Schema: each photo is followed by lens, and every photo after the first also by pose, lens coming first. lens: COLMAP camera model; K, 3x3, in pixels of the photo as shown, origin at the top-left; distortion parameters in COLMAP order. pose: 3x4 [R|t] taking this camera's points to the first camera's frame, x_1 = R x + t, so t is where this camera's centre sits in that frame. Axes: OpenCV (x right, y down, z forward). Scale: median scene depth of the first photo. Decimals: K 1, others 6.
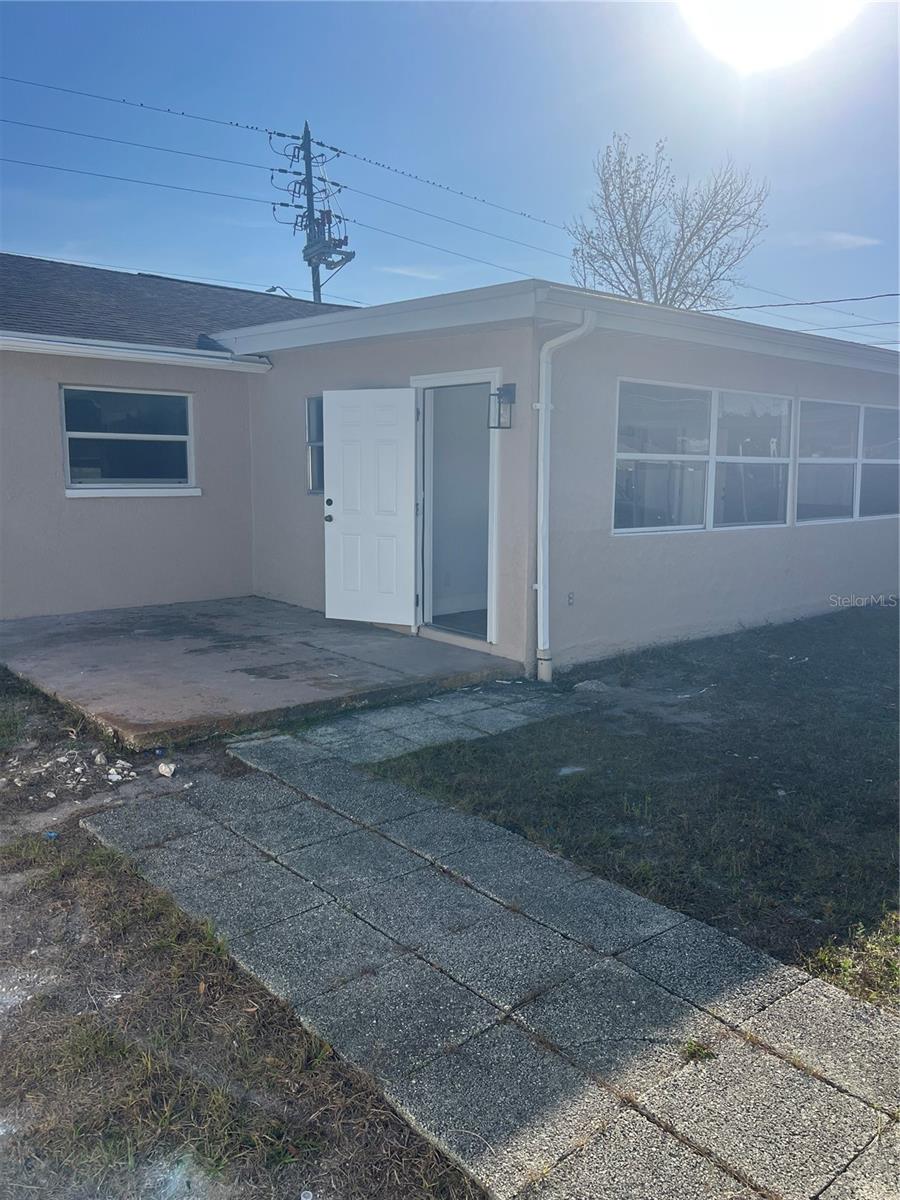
lens RADIAL K [[906.2, 0, 462.4], [0, 906.2, 596.7], [0, 0, 1]] dist [0.046572, -0.053055]
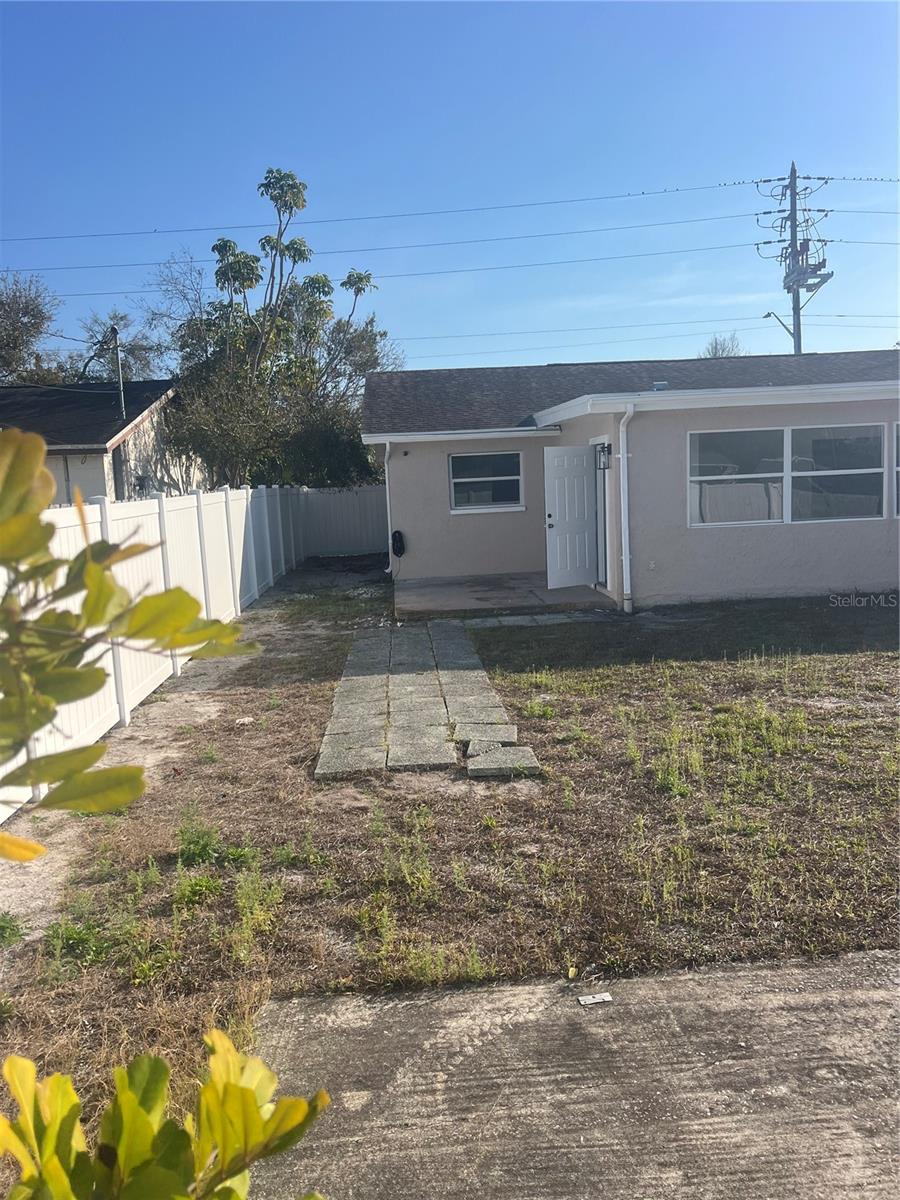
lens RADIAL K [[906.2, 0, 451.5], [0, 906.2, 612.3], [0, 0, 1]] dist [0.046572, -0.053055]
pose [[0.794922, 0.034949, -0.605704, 0.677653], [-0.028803, 0.999388, 0.019863, 0.052680], [0.606027, 0.001656, 0.795442, -0.460584]]
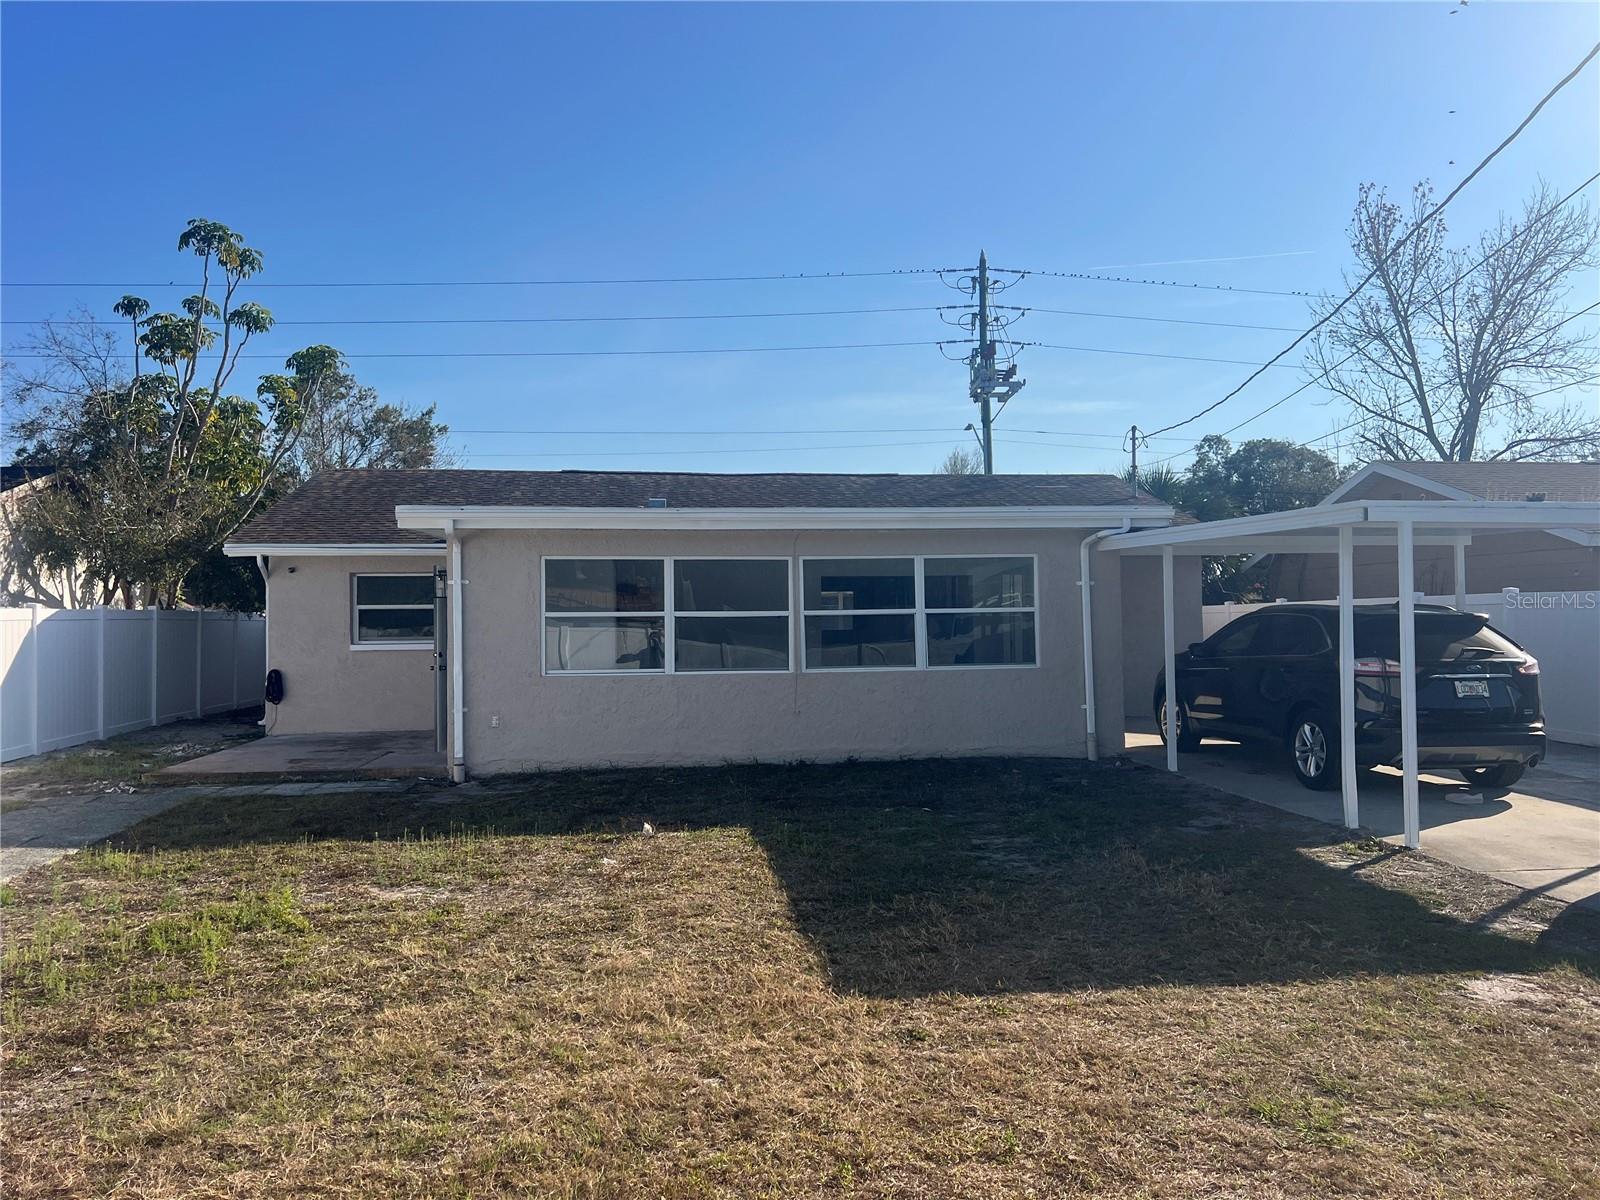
lens RADIAL K [[1208.3, 0, 791.6], [0, 1208.3, 597.1], [0, 0, 1]] dist [0.046572, -0.053055]
pose [[0.835918, -0.031005, -0.547977, 1.163918], [-0.057994, 0.987824, -0.144360, 0.042040], [0.545781, 0.152453, 0.823942, -0.204281]]
